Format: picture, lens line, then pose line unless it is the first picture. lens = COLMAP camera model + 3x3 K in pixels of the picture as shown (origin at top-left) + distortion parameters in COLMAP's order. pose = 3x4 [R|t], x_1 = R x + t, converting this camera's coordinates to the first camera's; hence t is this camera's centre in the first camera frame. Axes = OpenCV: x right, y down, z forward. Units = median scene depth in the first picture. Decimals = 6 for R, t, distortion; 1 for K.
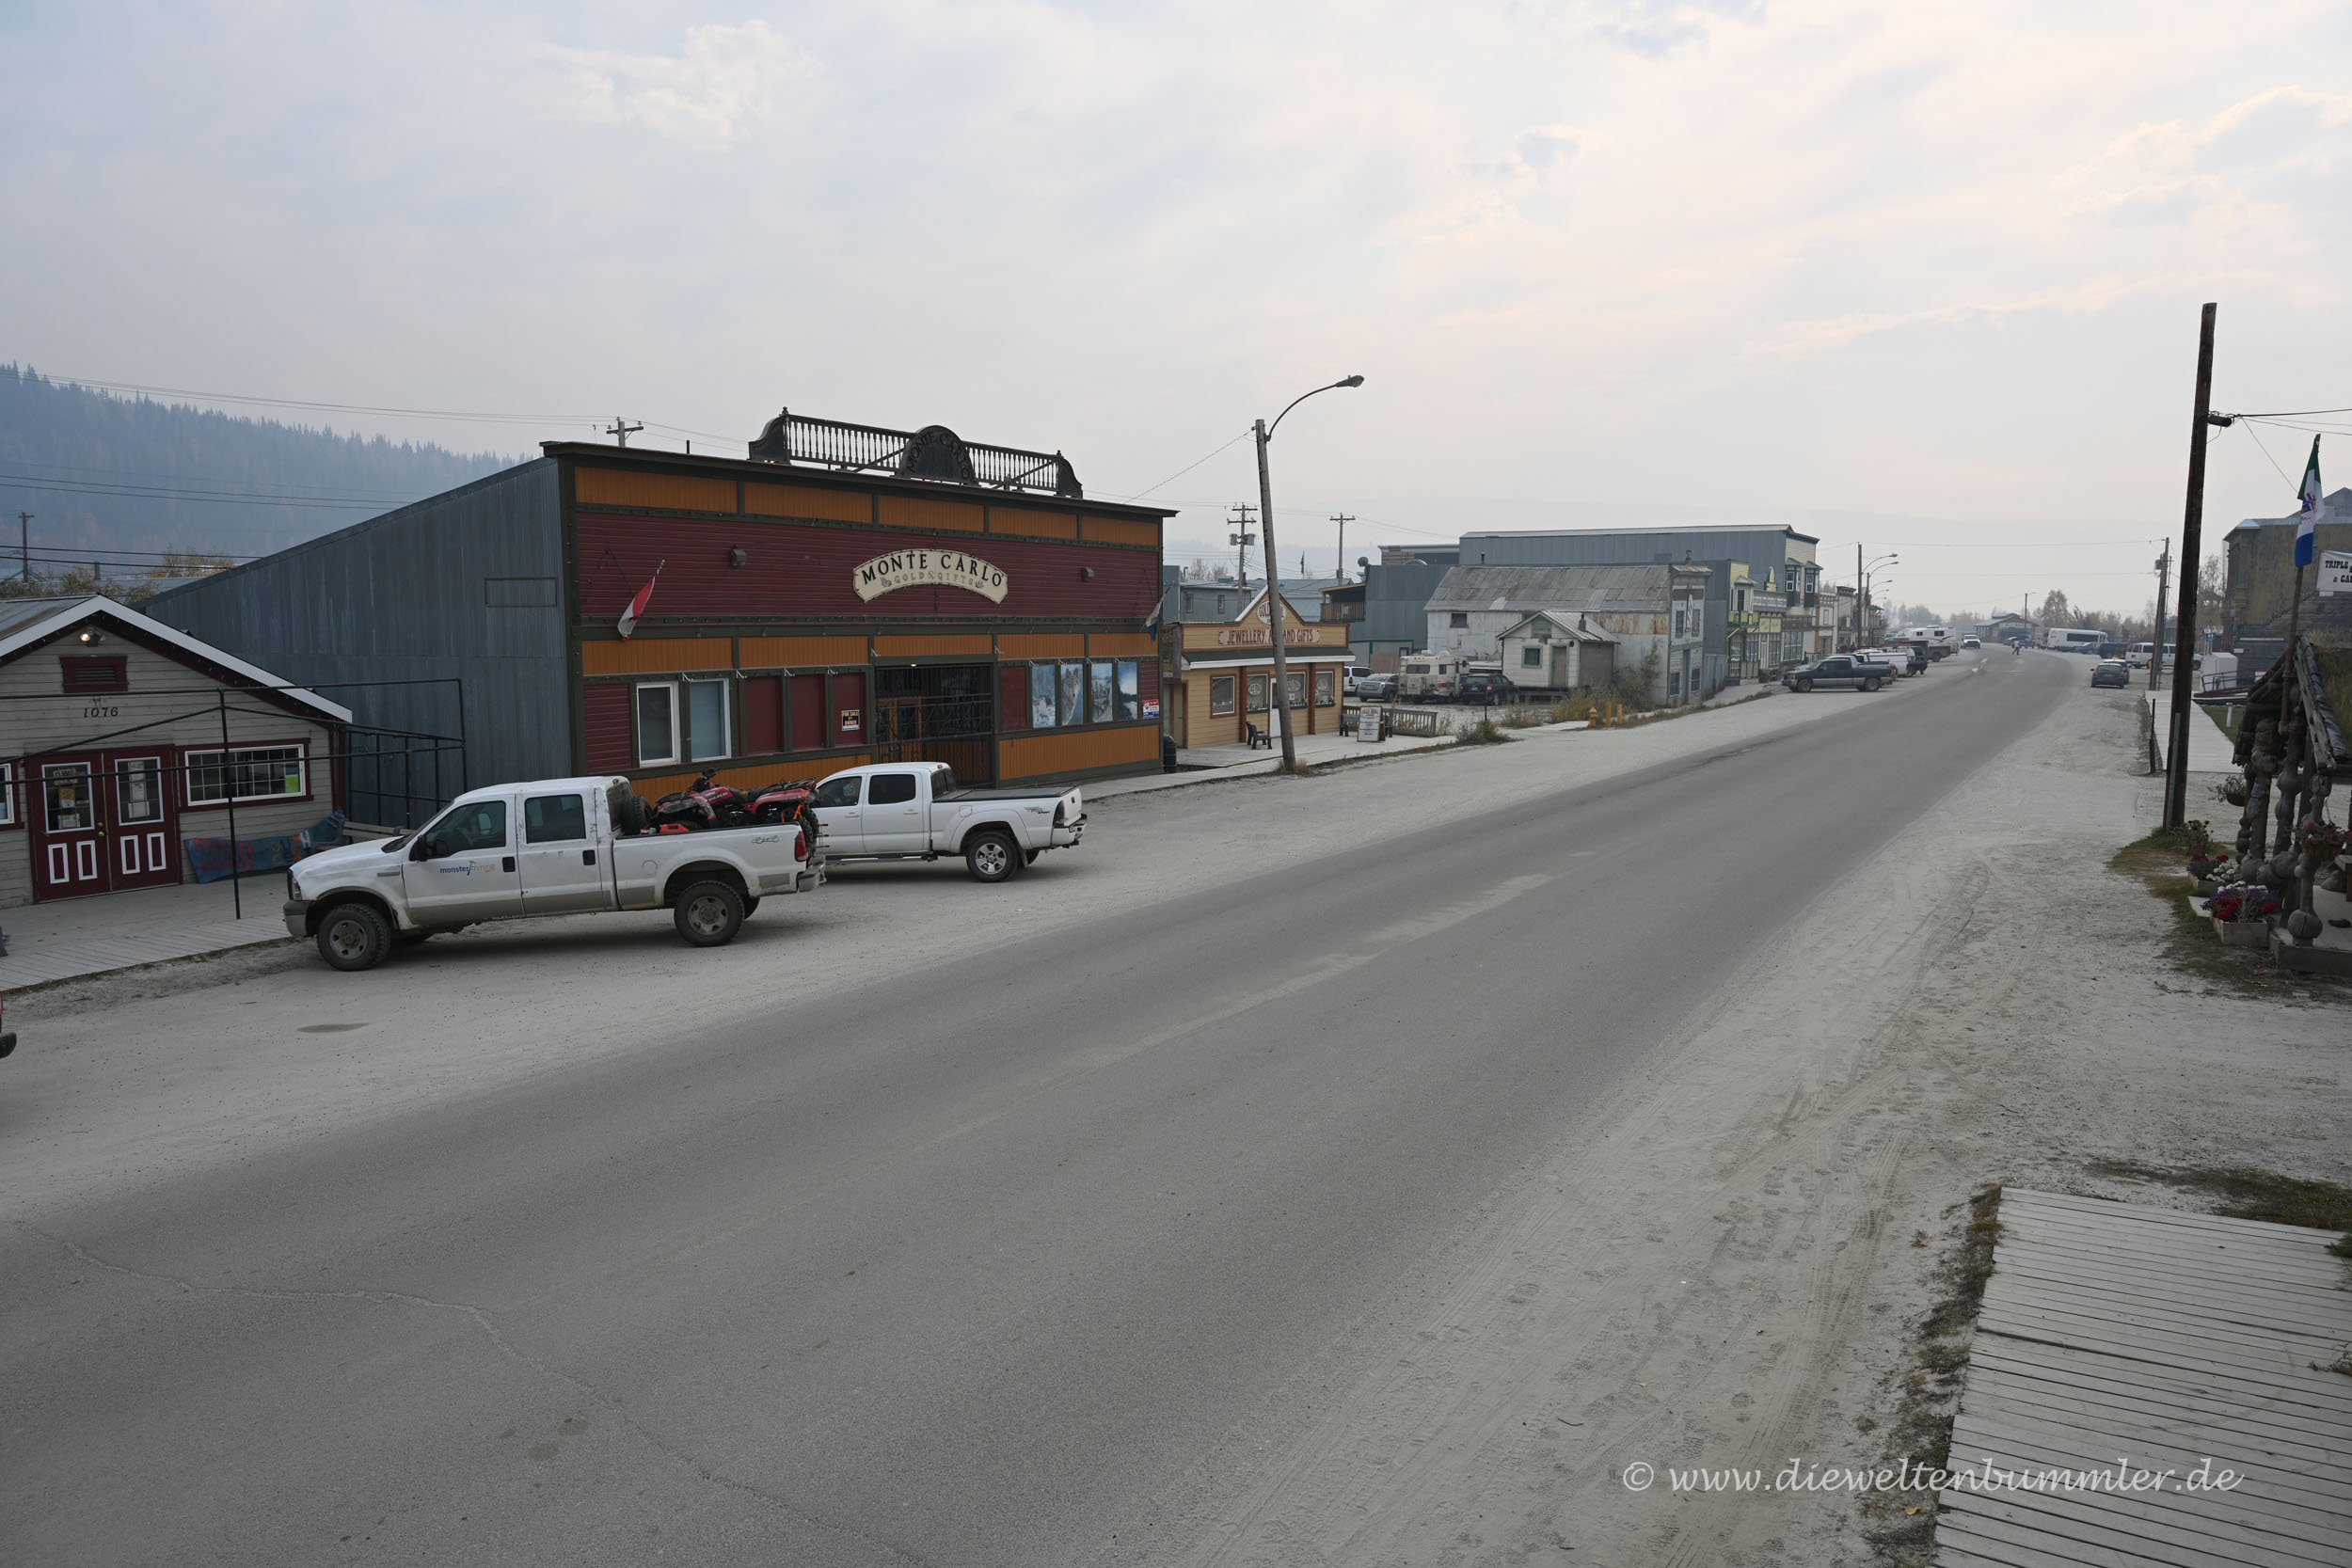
lens RADIAL K [[1569.0, 0, 1176.0], [0, 1569.0, 784.0], [0, 0, 1]] dist [-0.003278, -0.000825]
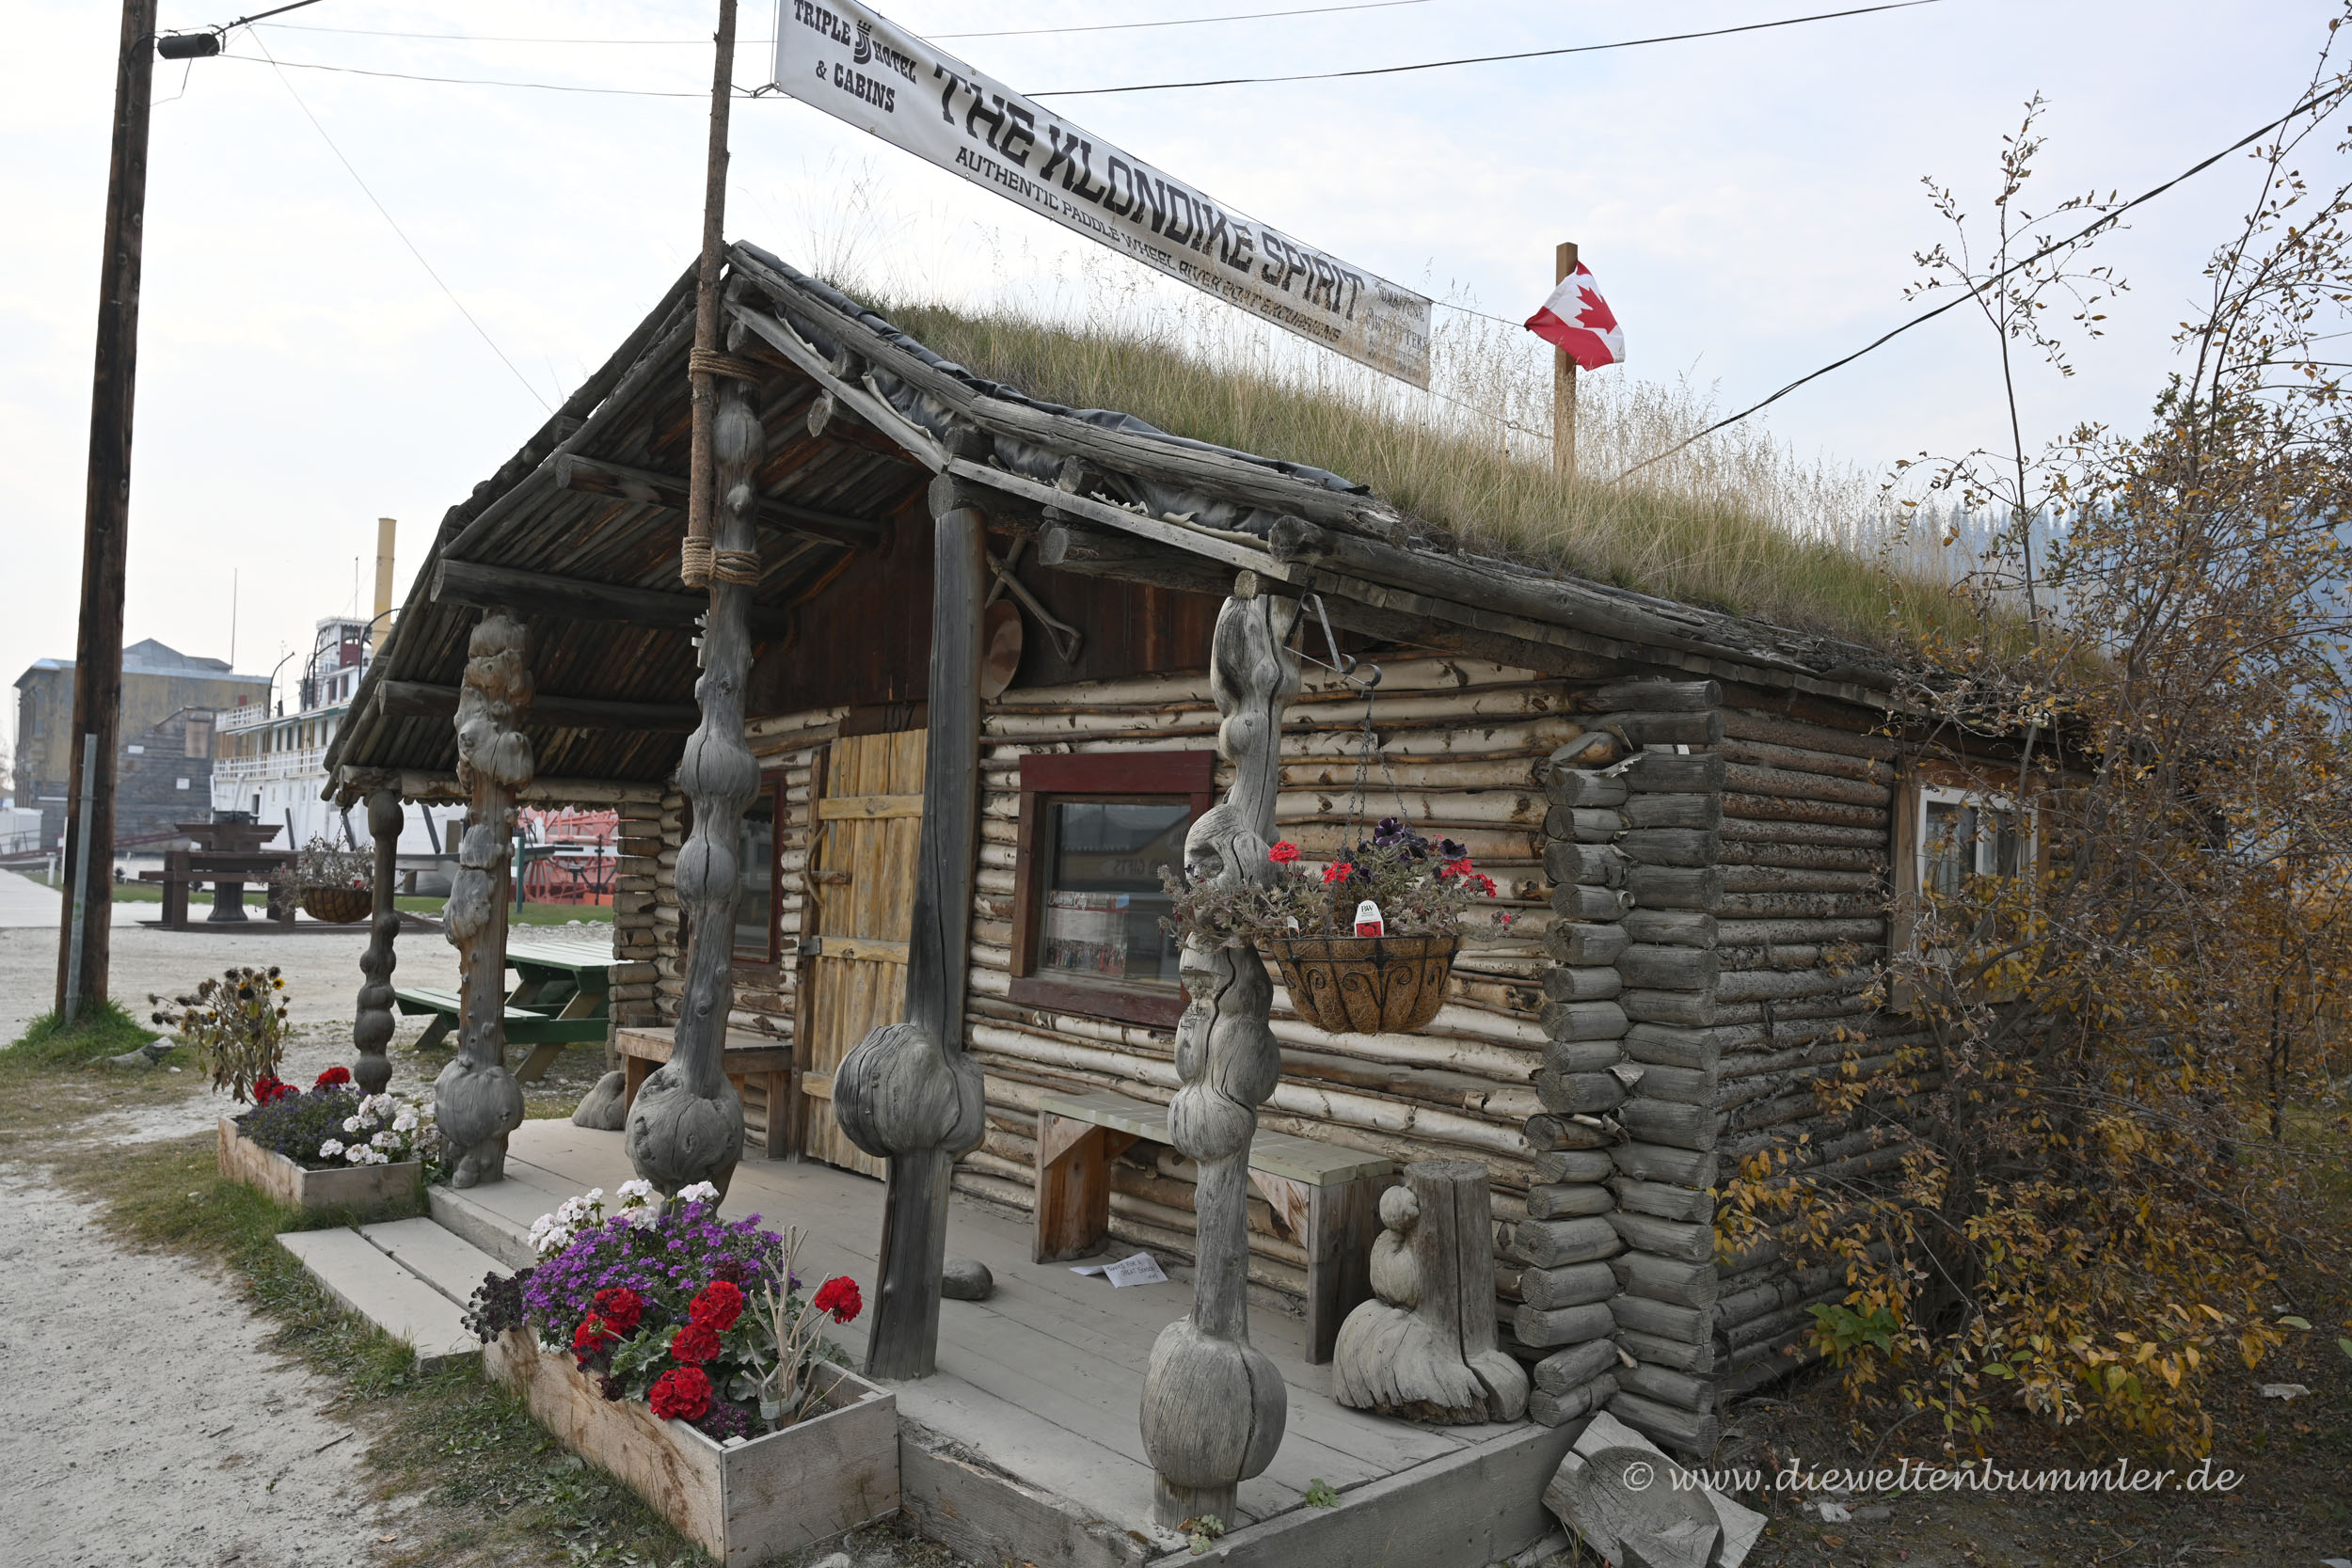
lens RADIAL K [[1569.0, 0, 1176.0], [0, 1569.0, 784.0], [0, 0, 1]] dist [-0.003278, -0.000825]
pose [[0.330325, 0.040697, 0.942989, 0.355756], [0.074739, 0.994805, -0.069114, 0.018930], [-0.940903, 0.093308, 0.325568, 0.616839]]
